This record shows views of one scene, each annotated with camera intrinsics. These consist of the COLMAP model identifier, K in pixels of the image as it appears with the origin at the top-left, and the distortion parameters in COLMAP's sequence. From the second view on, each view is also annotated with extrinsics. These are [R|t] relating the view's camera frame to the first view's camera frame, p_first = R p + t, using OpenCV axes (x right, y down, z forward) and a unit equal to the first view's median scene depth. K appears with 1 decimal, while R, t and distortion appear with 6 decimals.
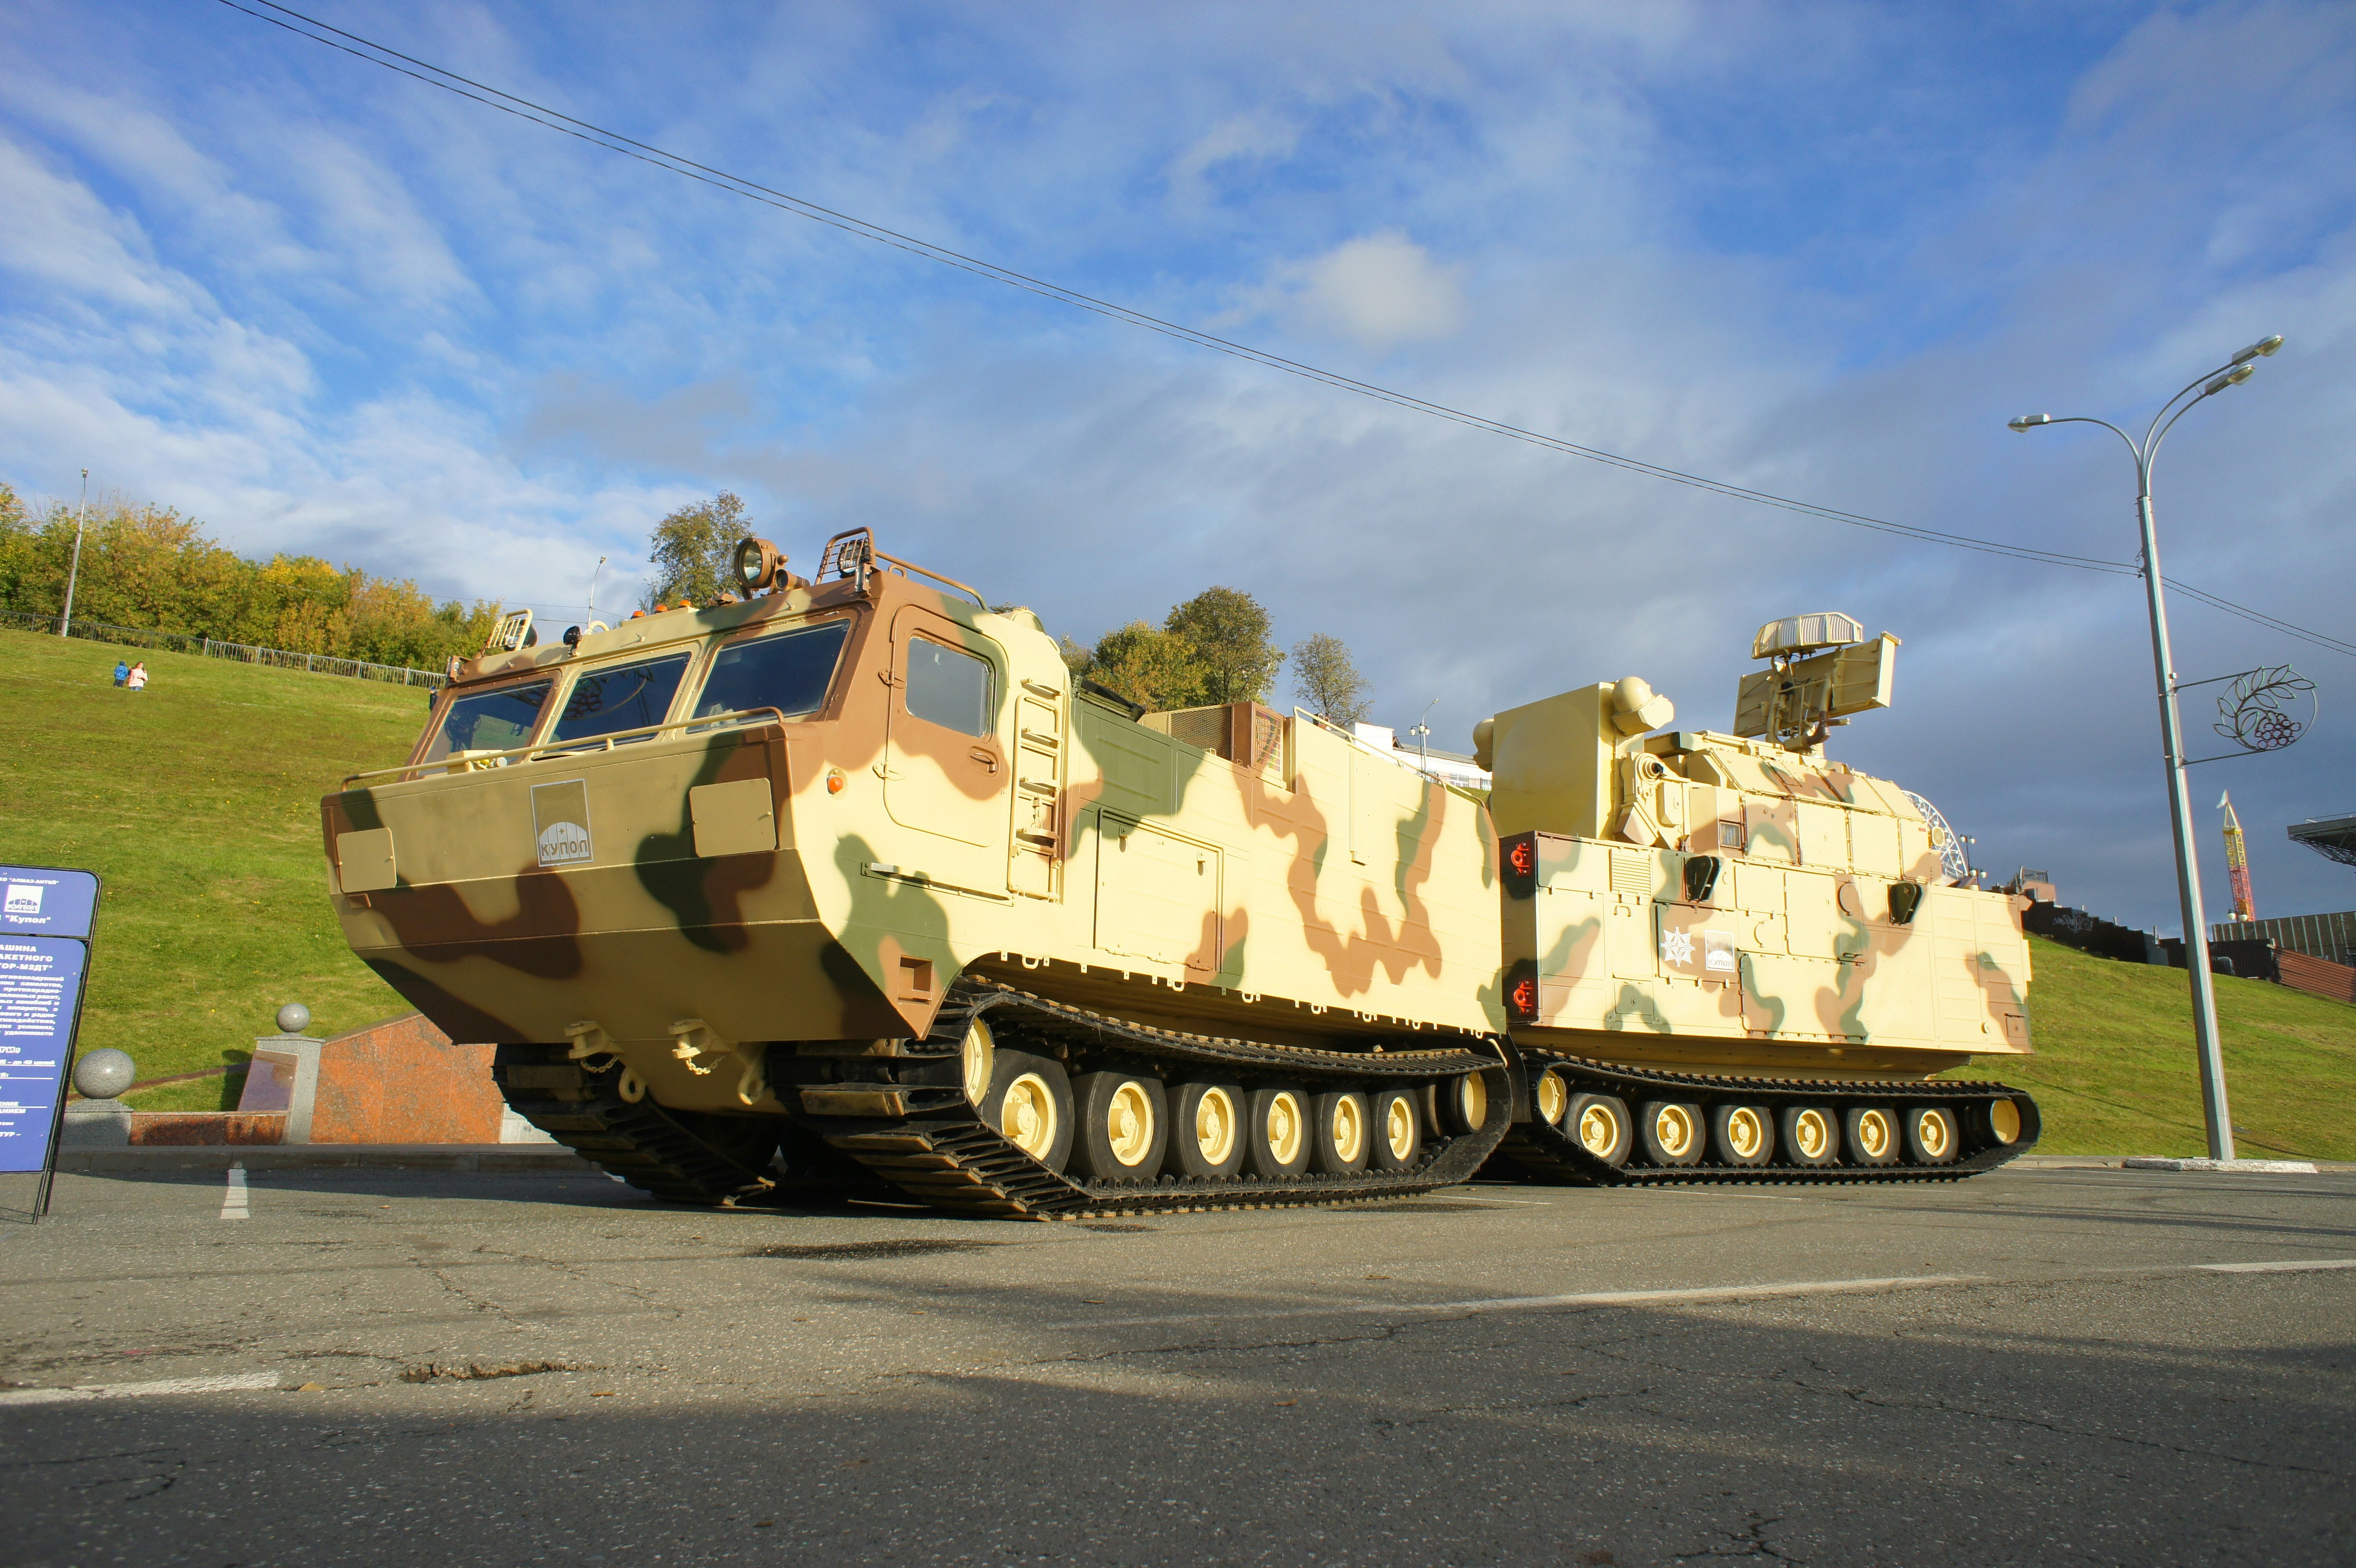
lens RADIAL K [[1597.6, 0, 1182.1], [0, 1597.6, 777.5], [0, 0, 1]] dist [-0.070854, 0.096101]
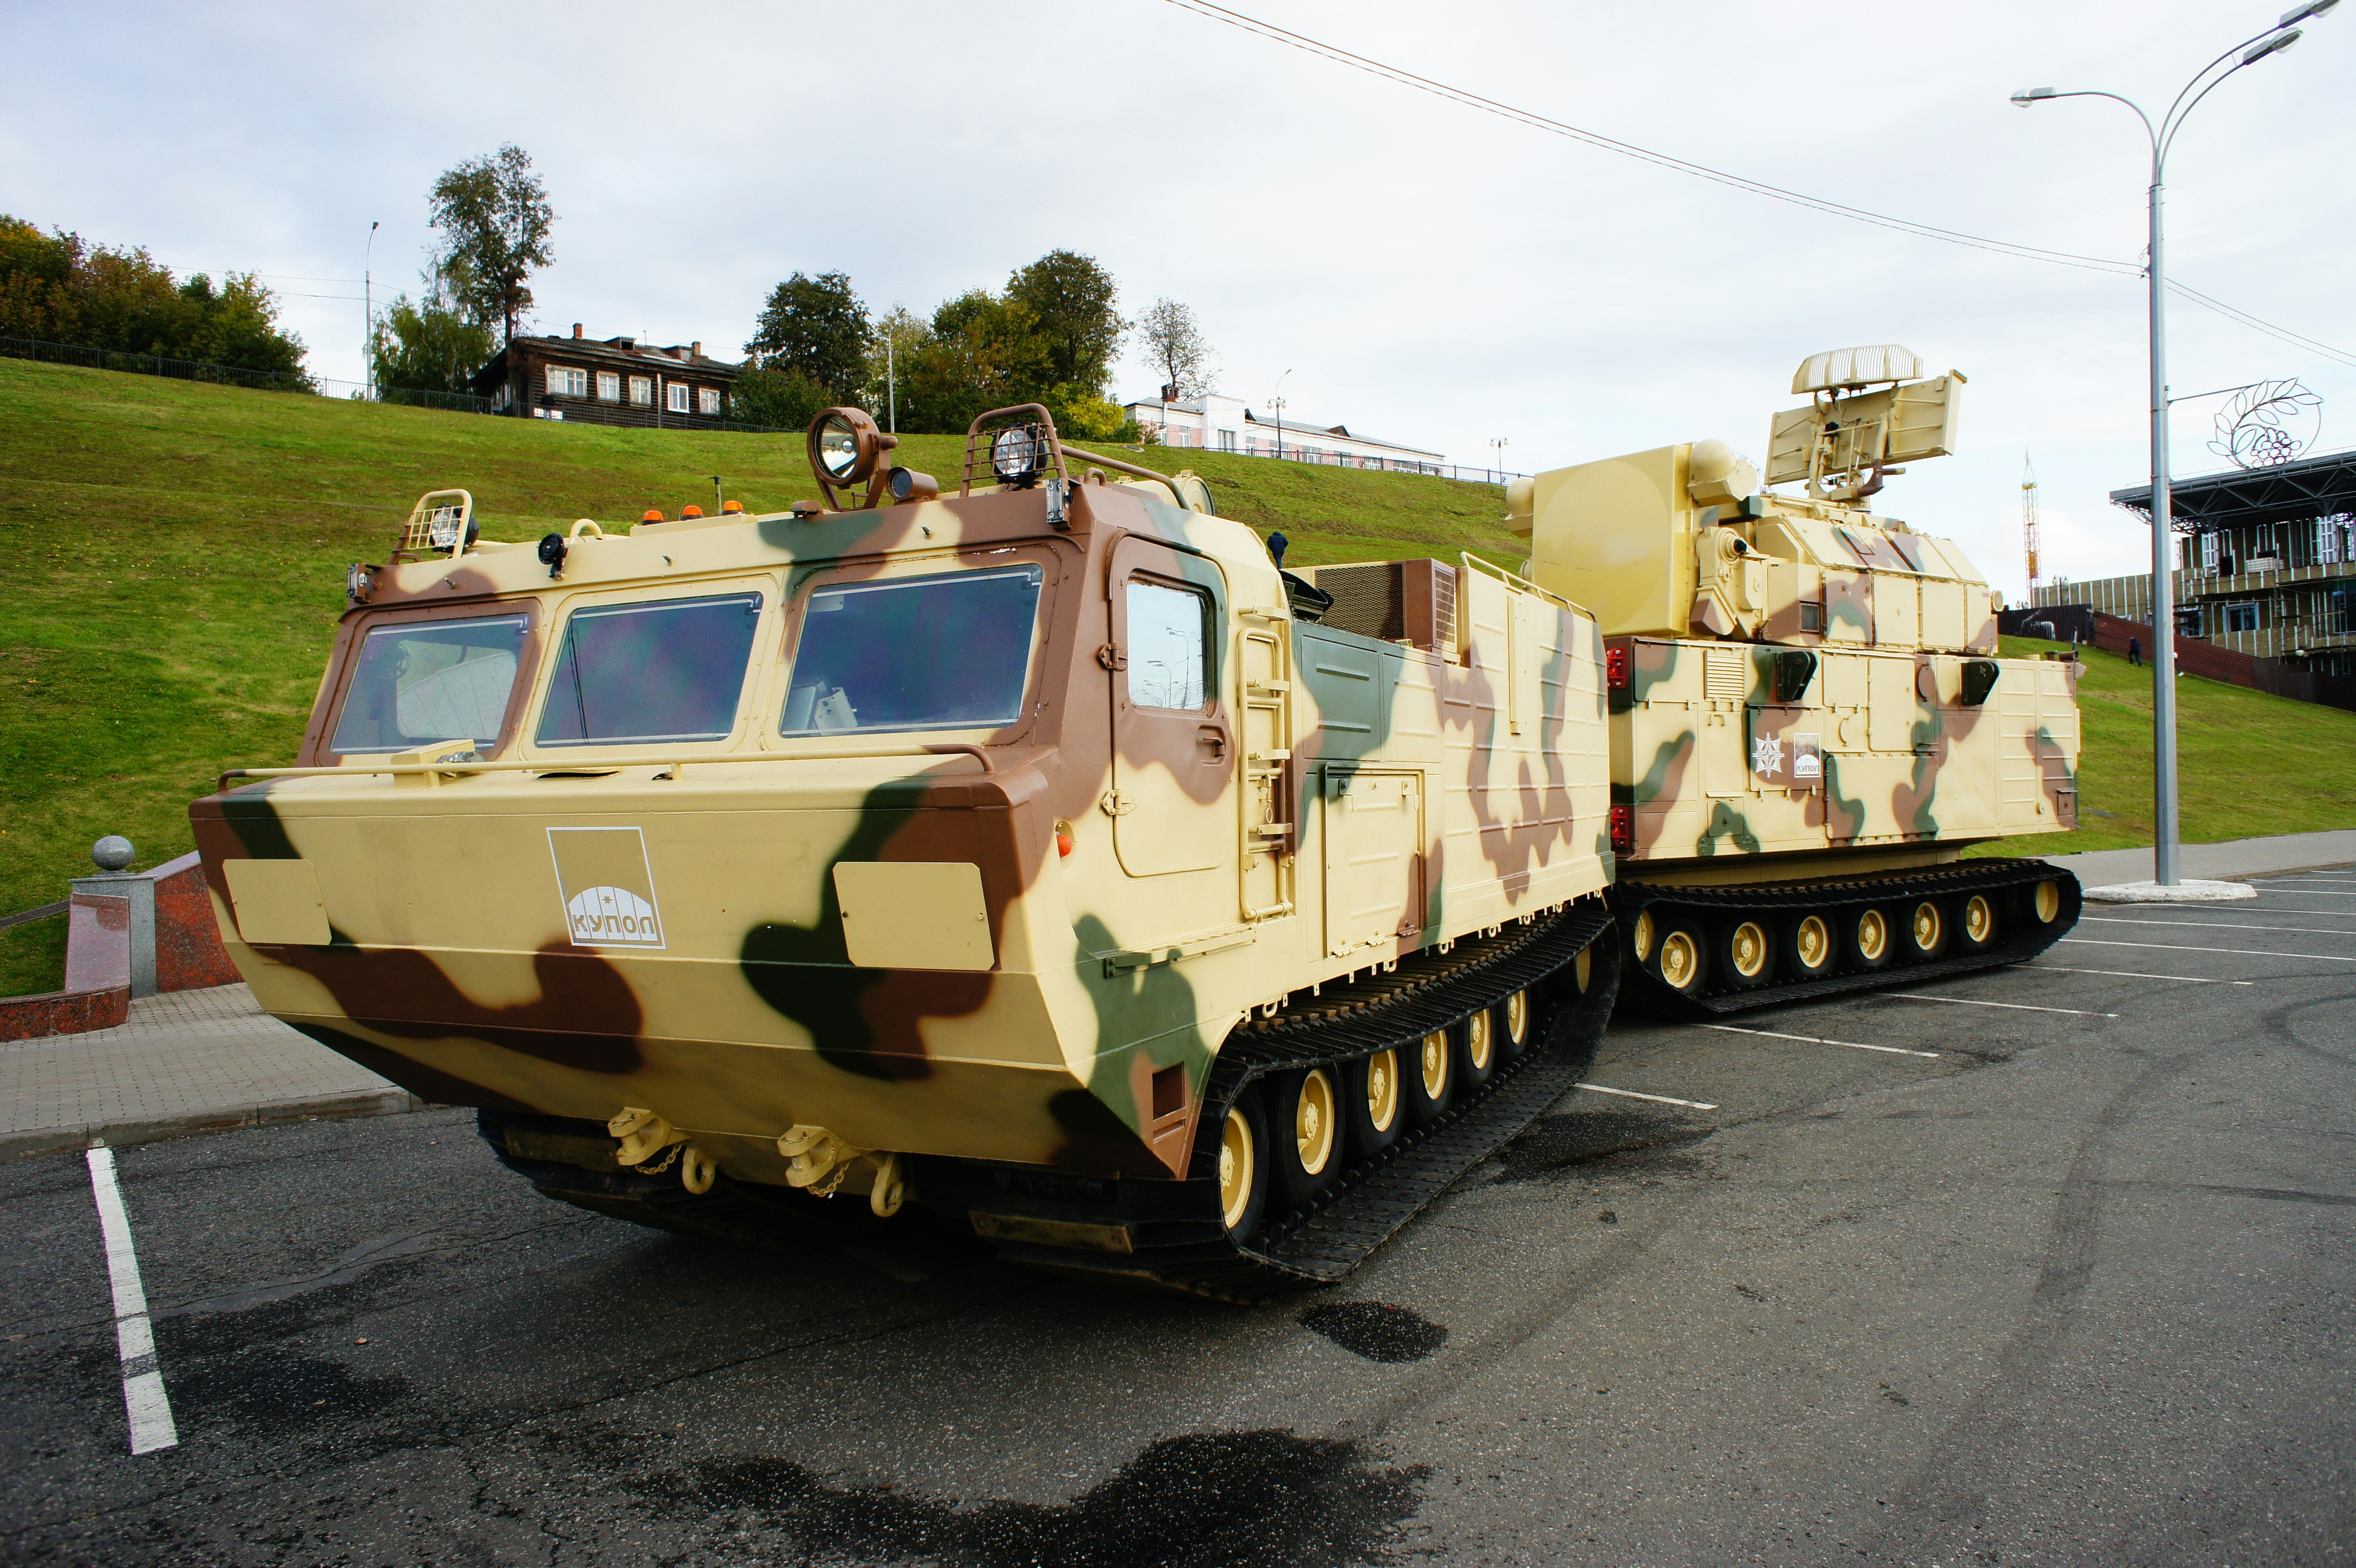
lens RADIAL K [[1598.1, 0, 1185.9], [0, 1598.1, 775.8], [0, 0, 1]] dist [-0.071983, 0.098166]
pose [[0.993961, -0.037661, 0.103068, -0.103669], [0.015603, 0.978223, 0.206970, -0.070366], [-0.108618, -0.204112, 0.972903, 0.163332]]
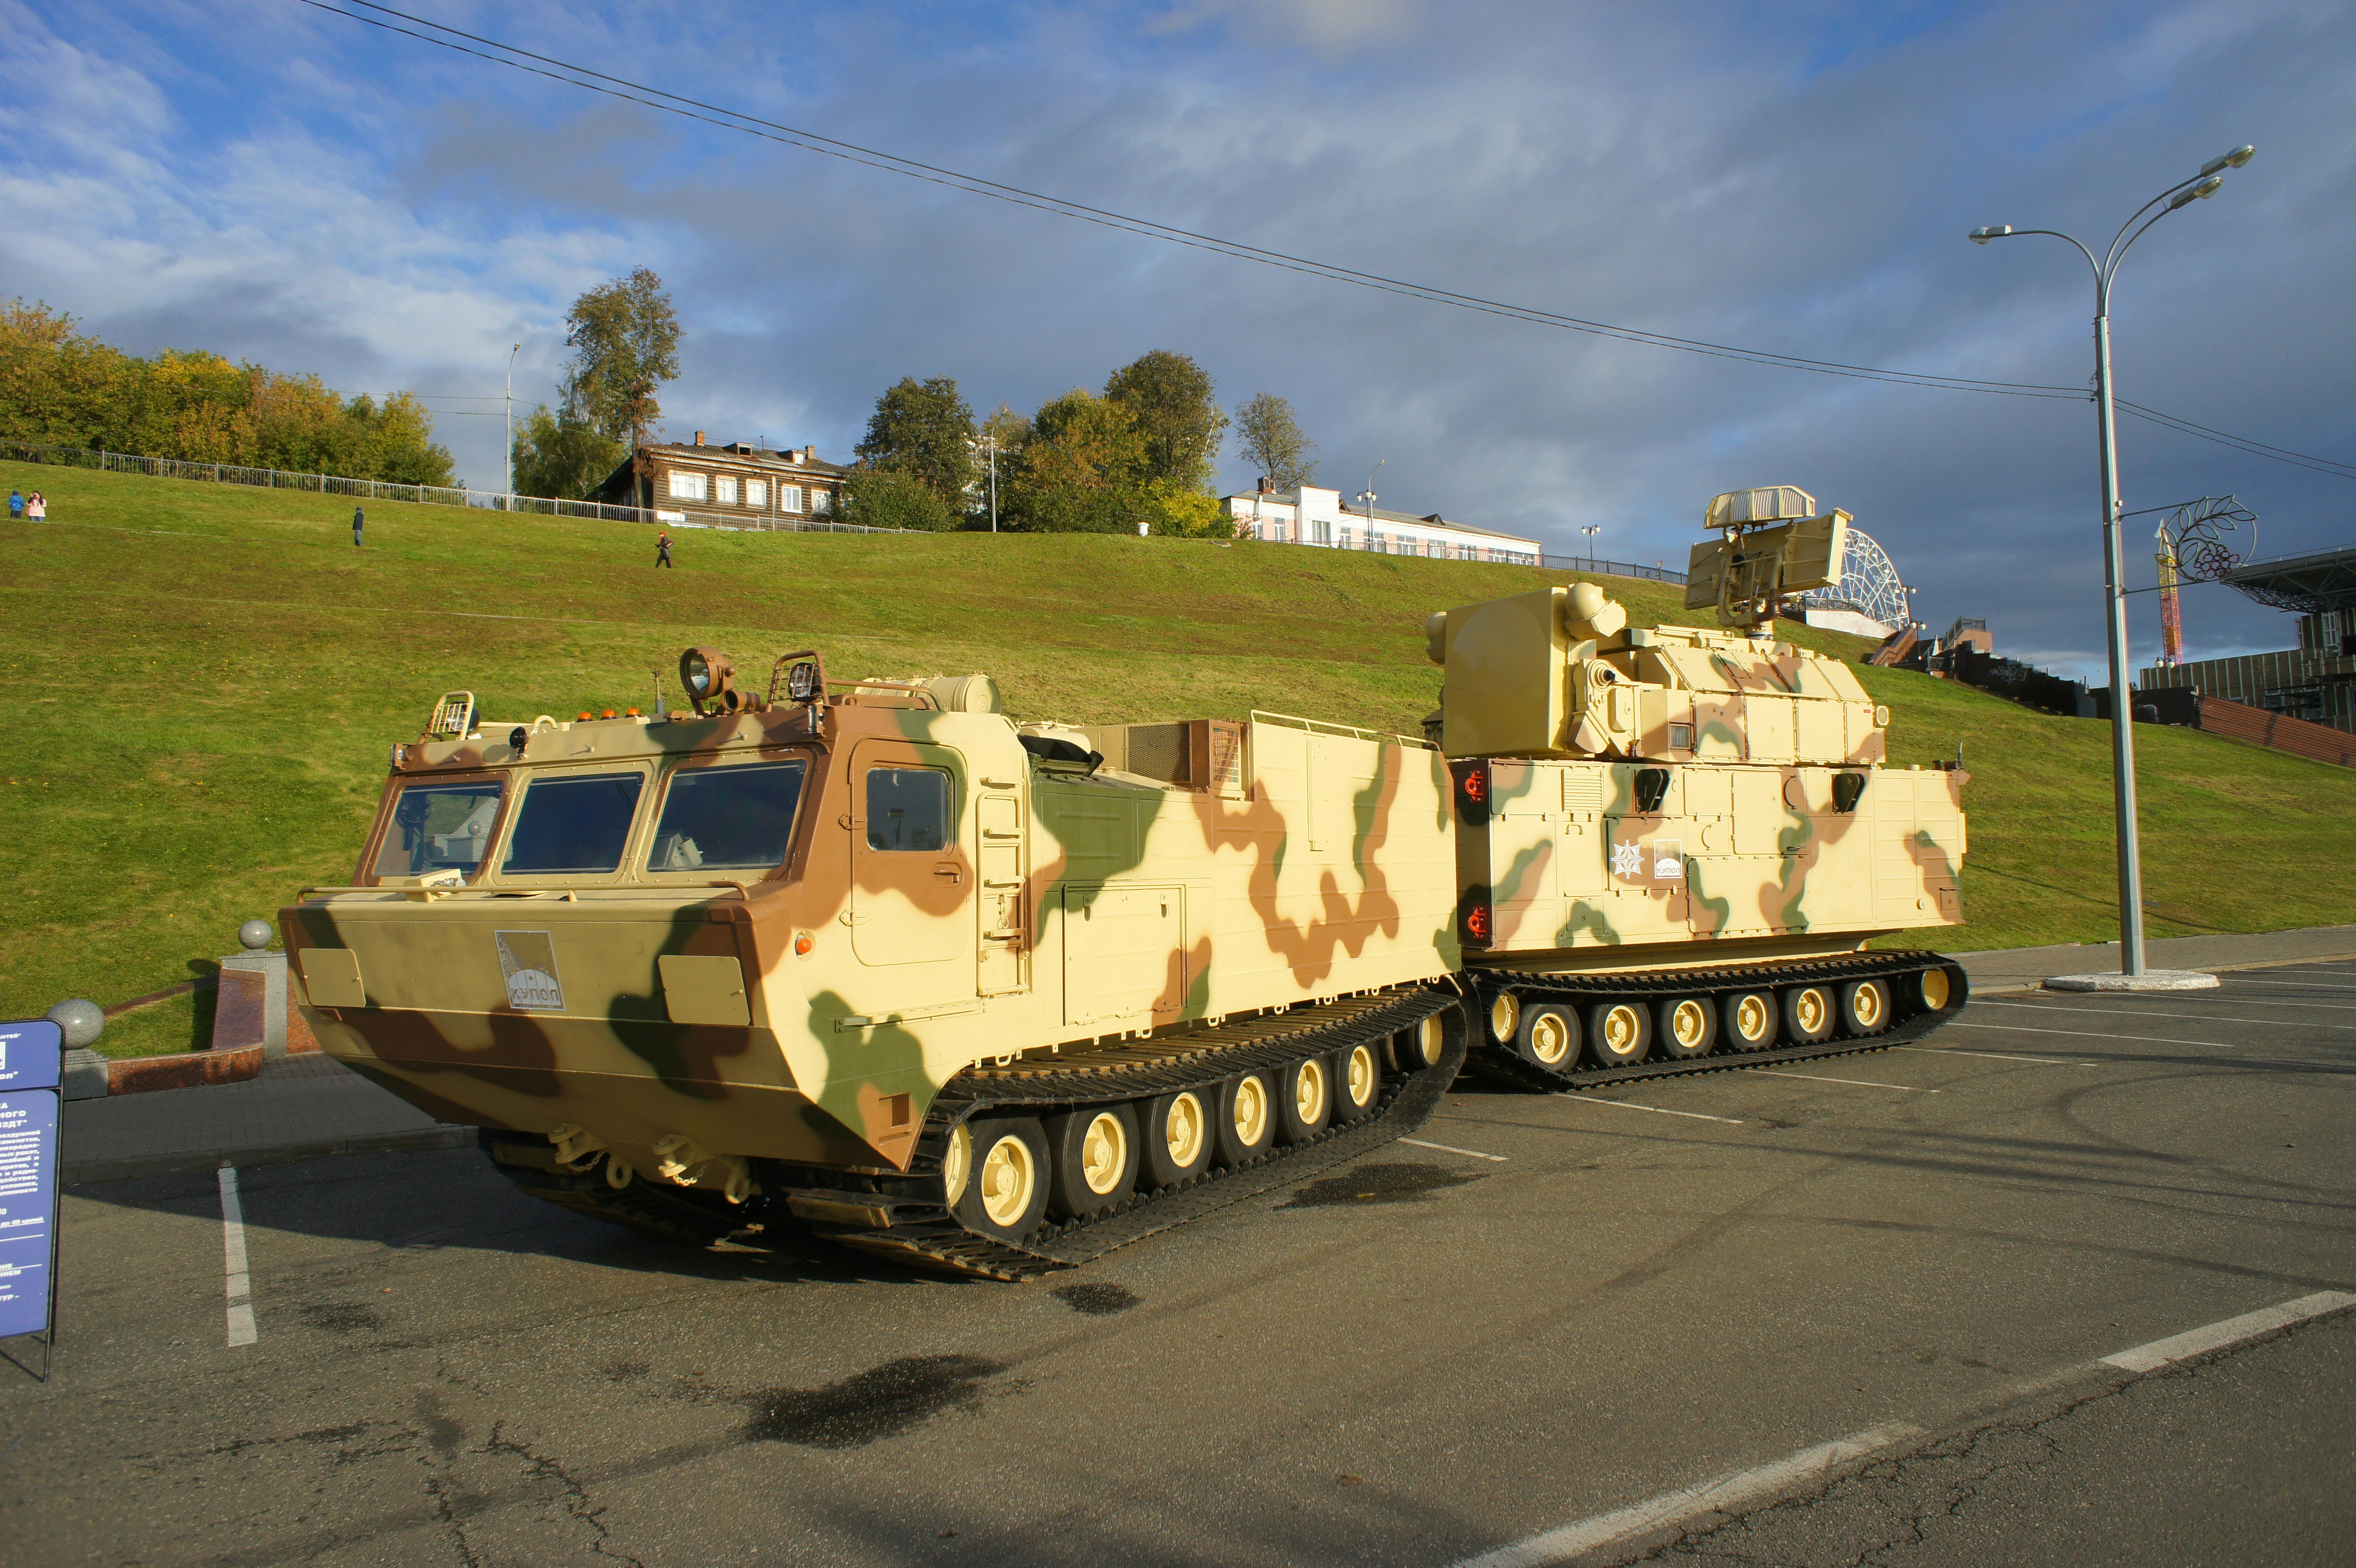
lens RADIAL K [[1597.6, 0, 1182.1], [0, 1597.6, 777.5], [0, 0, 1]] dist [-0.070854, 0.096101]
pose [[0.998977, -0.034250, 0.029540, -0.002384], [0.029230, 0.987291, 0.156212, -0.111581], [-0.034514, -0.155189, 0.987282, 0.008051]]
